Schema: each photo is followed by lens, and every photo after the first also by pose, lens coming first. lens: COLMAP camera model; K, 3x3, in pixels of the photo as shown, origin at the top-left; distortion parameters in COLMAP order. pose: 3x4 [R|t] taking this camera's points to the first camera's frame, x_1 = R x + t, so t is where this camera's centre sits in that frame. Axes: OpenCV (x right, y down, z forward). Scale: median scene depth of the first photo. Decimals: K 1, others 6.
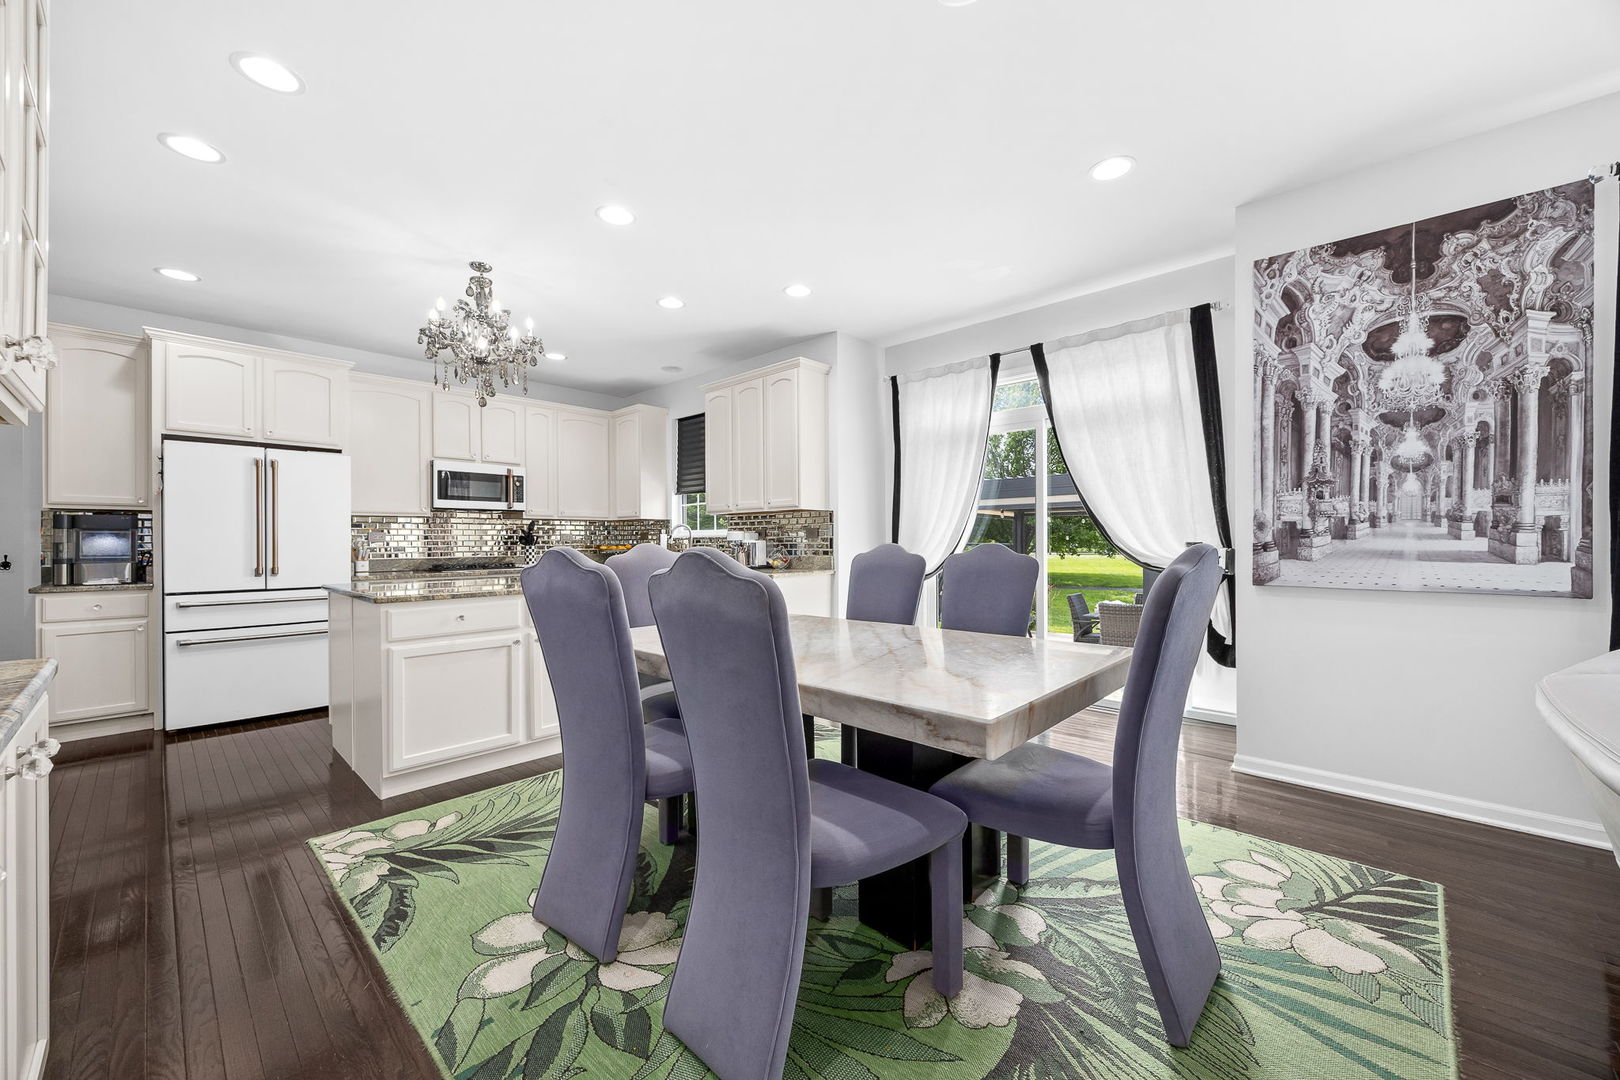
lens RADIAL K [[622.2, 0, 814.8], [0, 622.2, 541.6], [0, 0, 1]] dist [-0.002503, -0.000227]
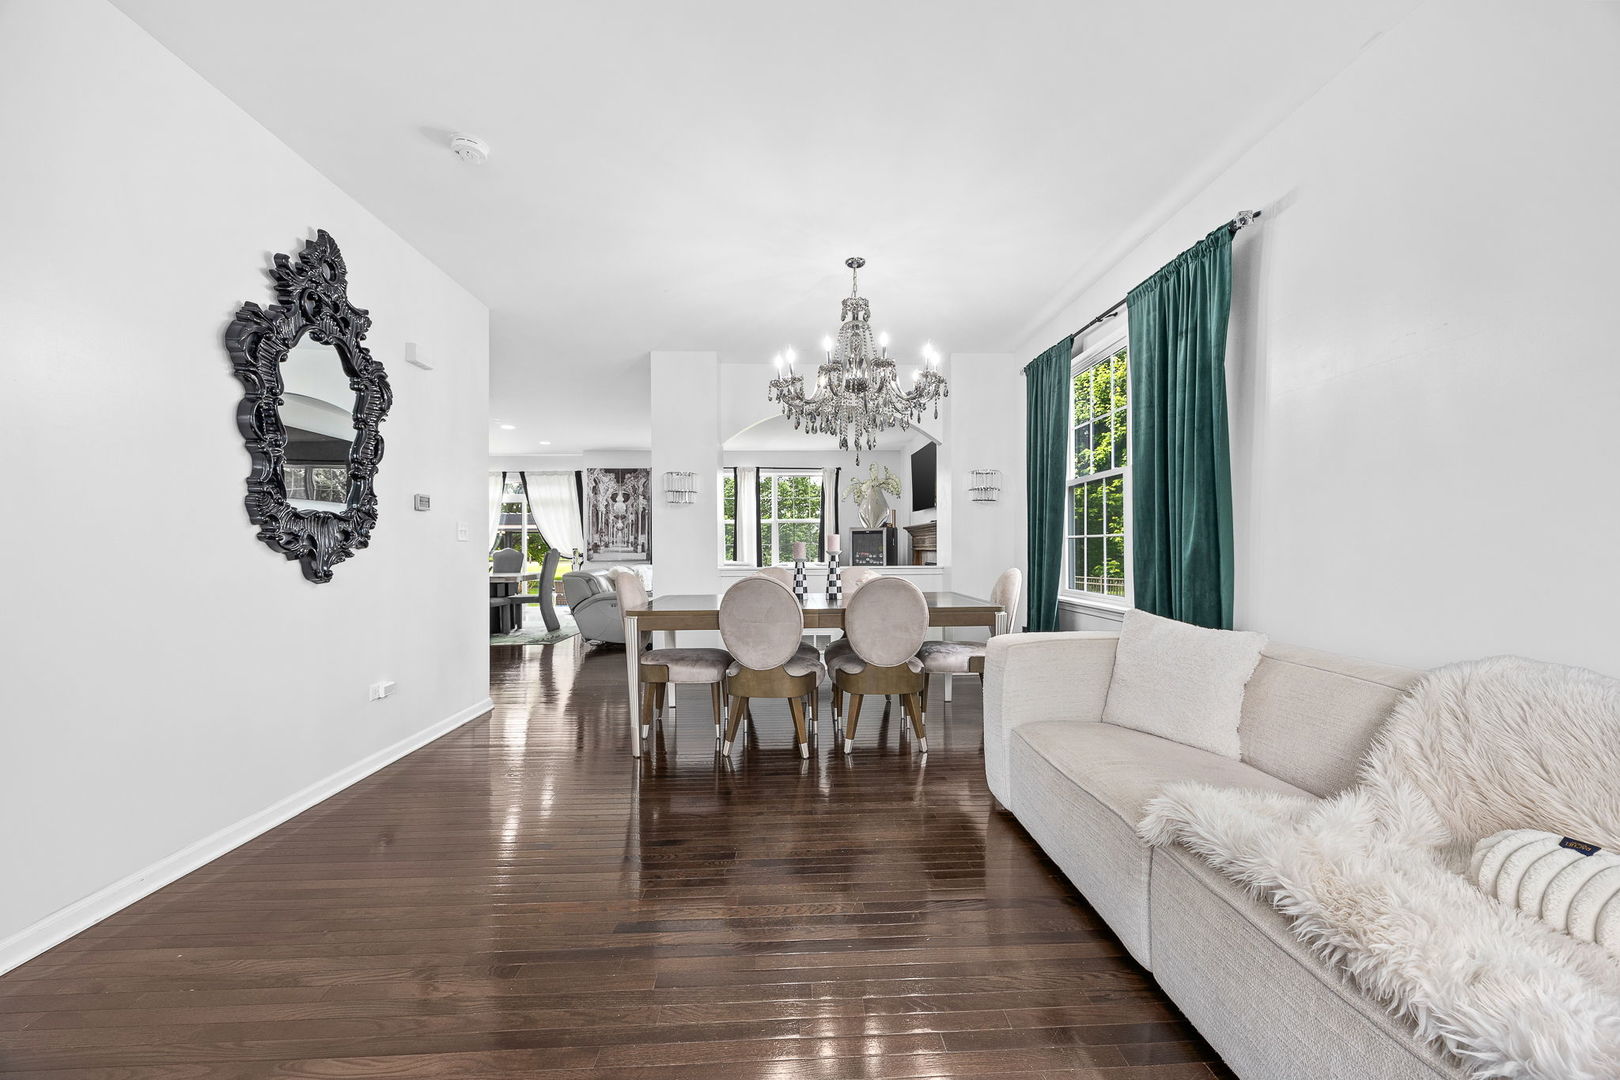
lens RADIAL K [[625.6, 0, 814.1], [0, 625.6, 547.2], [0, 0, 1]] dist [-0.002482, -0.000226]
pose [[0.707377, -0.002970, 0.706830, -0.686929], [0.004029, 0.999992, 0.000170, -0.001136], [-0.706825, 0.002727, 0.707383, -1.872426]]
